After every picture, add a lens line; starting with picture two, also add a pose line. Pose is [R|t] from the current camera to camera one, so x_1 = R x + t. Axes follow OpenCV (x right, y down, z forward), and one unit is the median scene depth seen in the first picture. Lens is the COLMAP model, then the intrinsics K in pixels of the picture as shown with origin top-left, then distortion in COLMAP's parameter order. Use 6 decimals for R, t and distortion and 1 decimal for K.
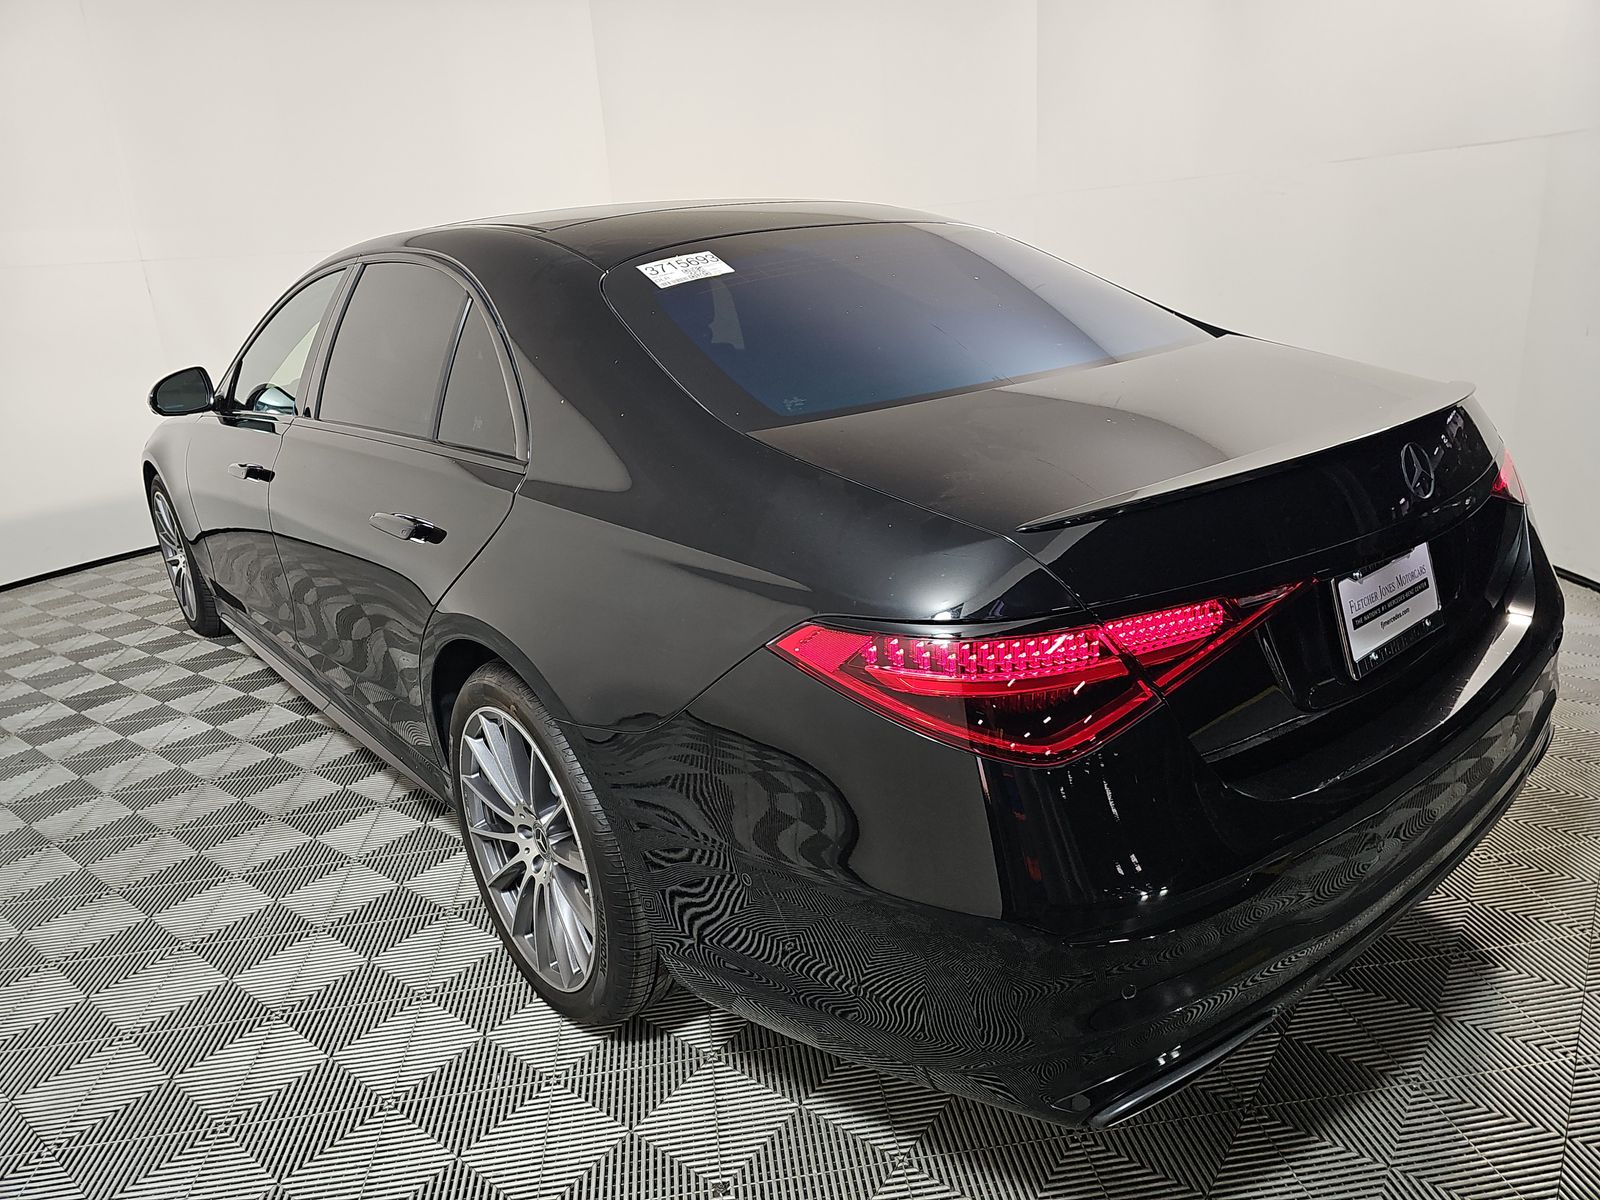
lens RADIAL K [[1056.0, 0, 800.0], [0, 1056.0, 600.0], [0, 0, 1]] dist [0.003371, 0.000483]
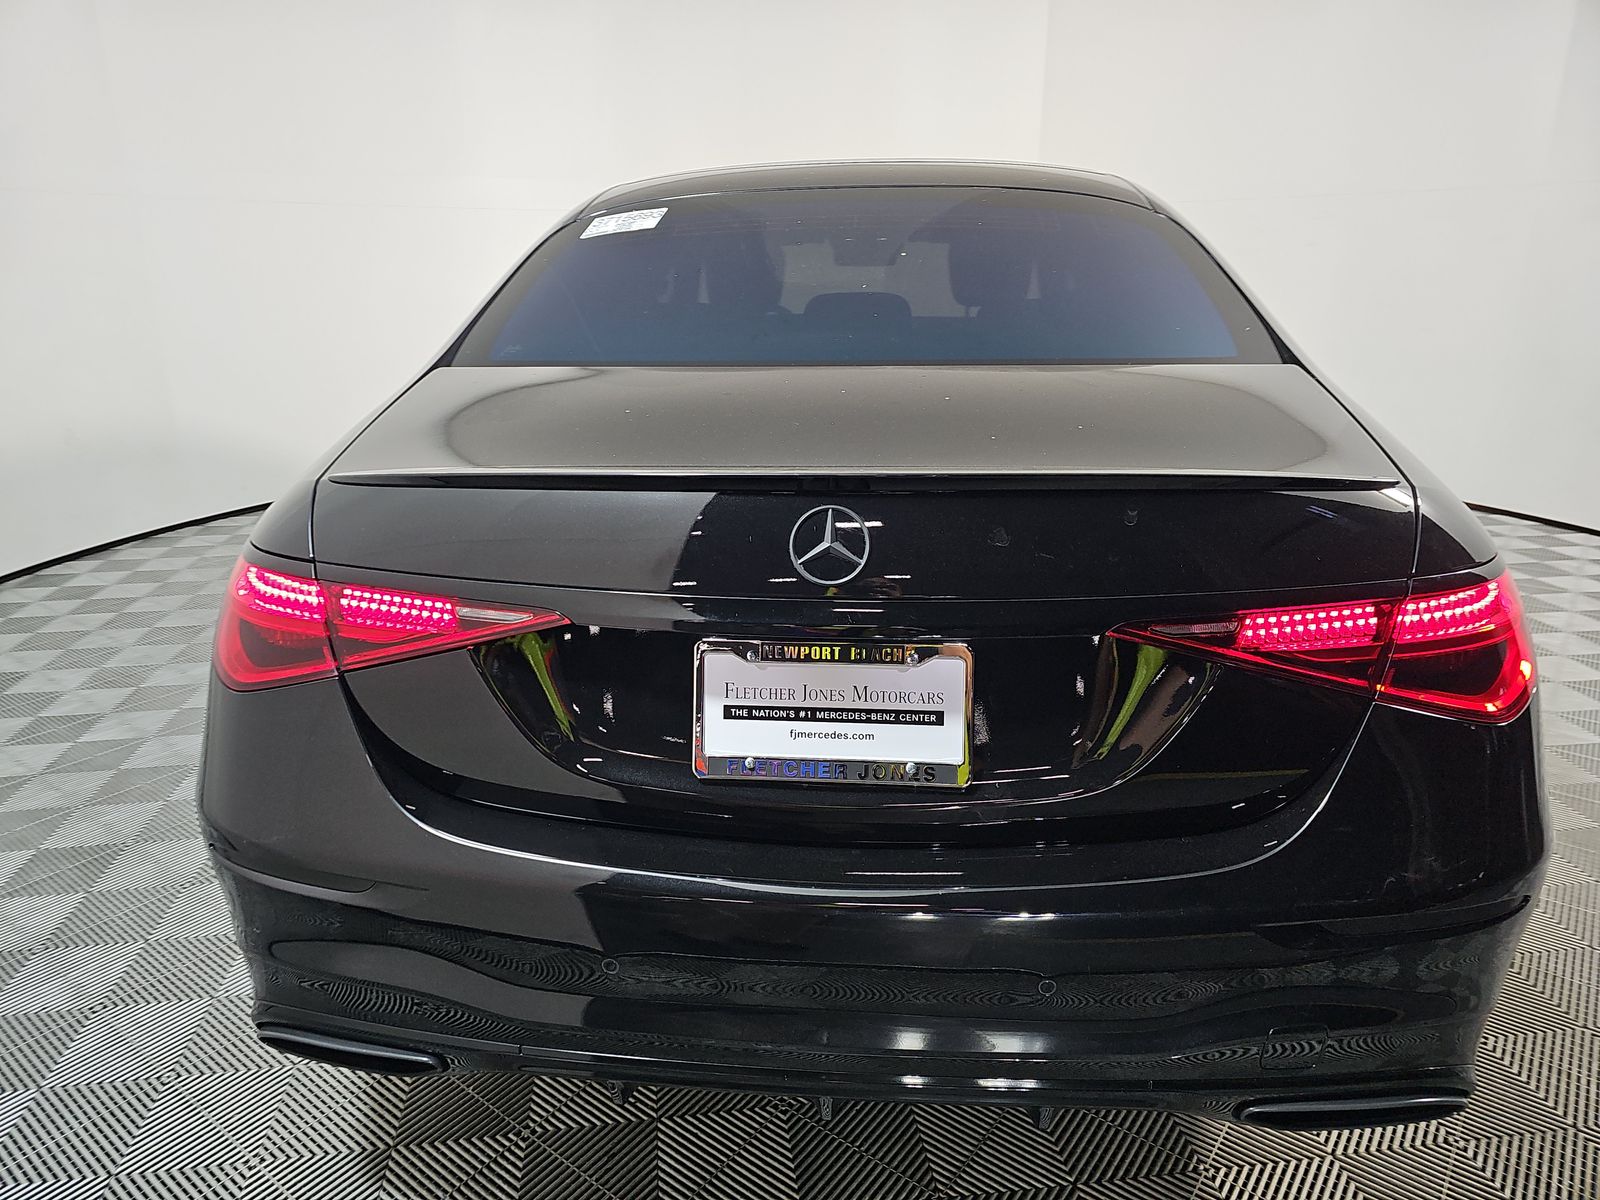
lens RADIAL K [[1056.0, 0, 800.0], [0, 1056.0, 600.0], [0, 0, 1]] dist [0.003371, 0.000483]
pose [[0.703634, 0.280832, -0.652712, 0.981757], [-0.268383, 0.955578, 0.121821, -0.152461], [0.657929, 0.089460, 0.747748, 0.433499]]
